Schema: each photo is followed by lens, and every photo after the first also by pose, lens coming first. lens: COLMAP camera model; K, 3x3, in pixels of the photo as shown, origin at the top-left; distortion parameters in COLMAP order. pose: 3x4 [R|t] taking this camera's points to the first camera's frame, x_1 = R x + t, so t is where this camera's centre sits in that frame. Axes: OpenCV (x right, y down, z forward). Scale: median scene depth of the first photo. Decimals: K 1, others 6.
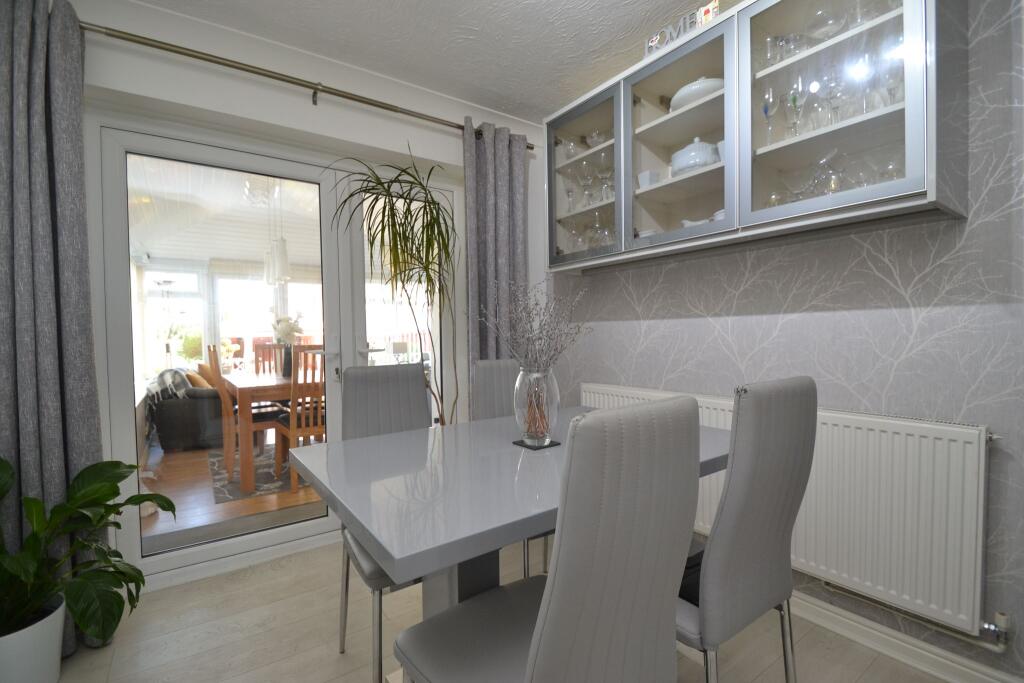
lens RADIAL K [[453.8, 0, 511.3], [0, 453.8, 342.1], [0, 0, 1]] dist [0.002909, -0.003605]
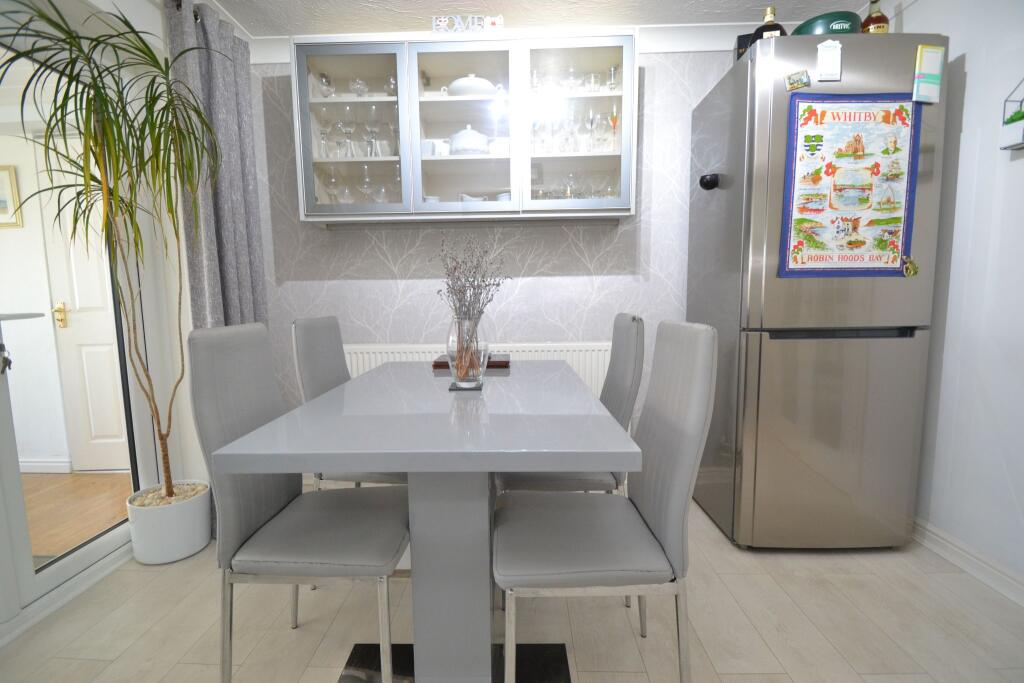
lens RADIAL K [[453.8, 0, 507.6], [0, 453.8, 344.6], [0, 0, 1]] dist [0.002909, -0.003605]
pose [[0.599968, -0.080882, 0.795925, -0.522834], [0.020113, 0.996087, 0.086061, 0.021247], [-0.799772, -0.035625, 0.599247, 0.189384]]
